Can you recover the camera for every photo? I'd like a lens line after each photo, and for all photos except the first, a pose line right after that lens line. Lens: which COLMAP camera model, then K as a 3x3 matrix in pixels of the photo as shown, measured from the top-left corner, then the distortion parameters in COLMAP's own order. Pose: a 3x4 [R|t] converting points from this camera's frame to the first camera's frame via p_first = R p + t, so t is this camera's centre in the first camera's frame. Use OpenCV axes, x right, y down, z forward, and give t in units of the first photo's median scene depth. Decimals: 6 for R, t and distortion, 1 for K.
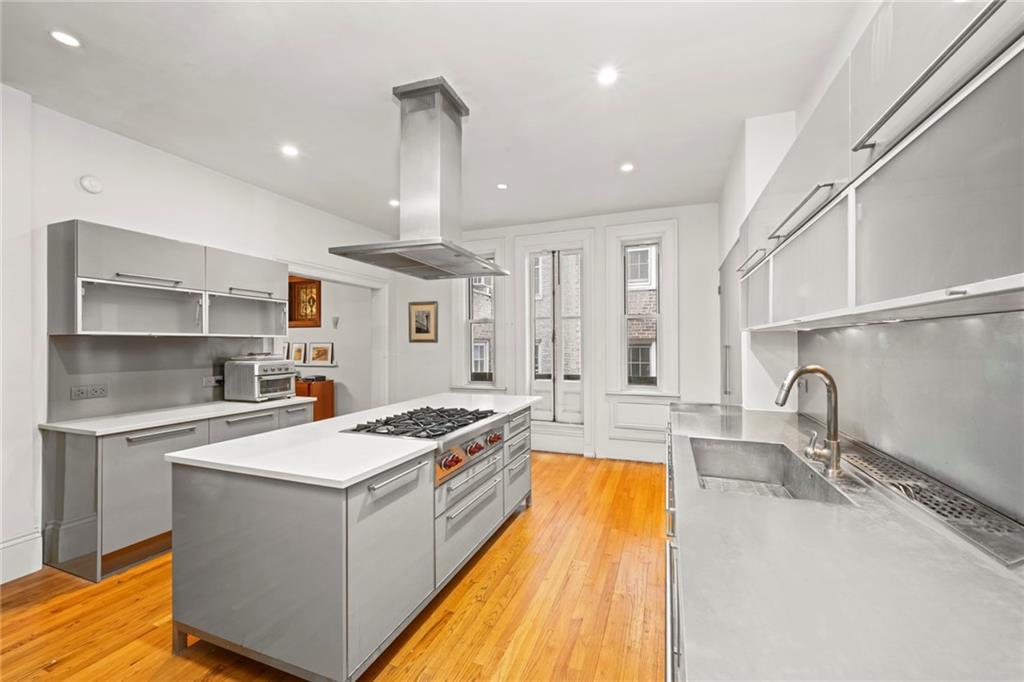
lens RADIAL K [[405.0, 0, 517.6], [0, 405.0, 337.9], [0, 0, 1]] dist [-0.000004, -0.000272]
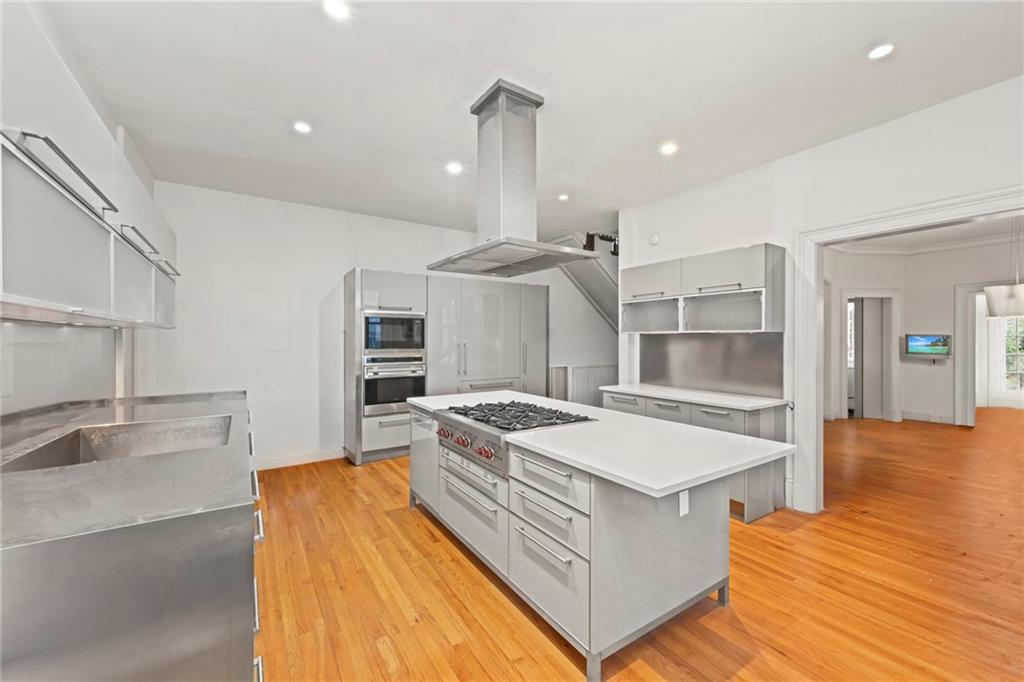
lens RADIAL K [[405.0, 0, 513.1], [0, 405.0, 341.6], [0, 0, 1]] dist [-0.000004, -0.000272]
pose [[-0.582673, 0.001571, -0.812706, 0.500685], [0.005199, 0.999985, -0.001795, 0.021242], [0.812690, -0.005271, -0.582672, 1.306647]]
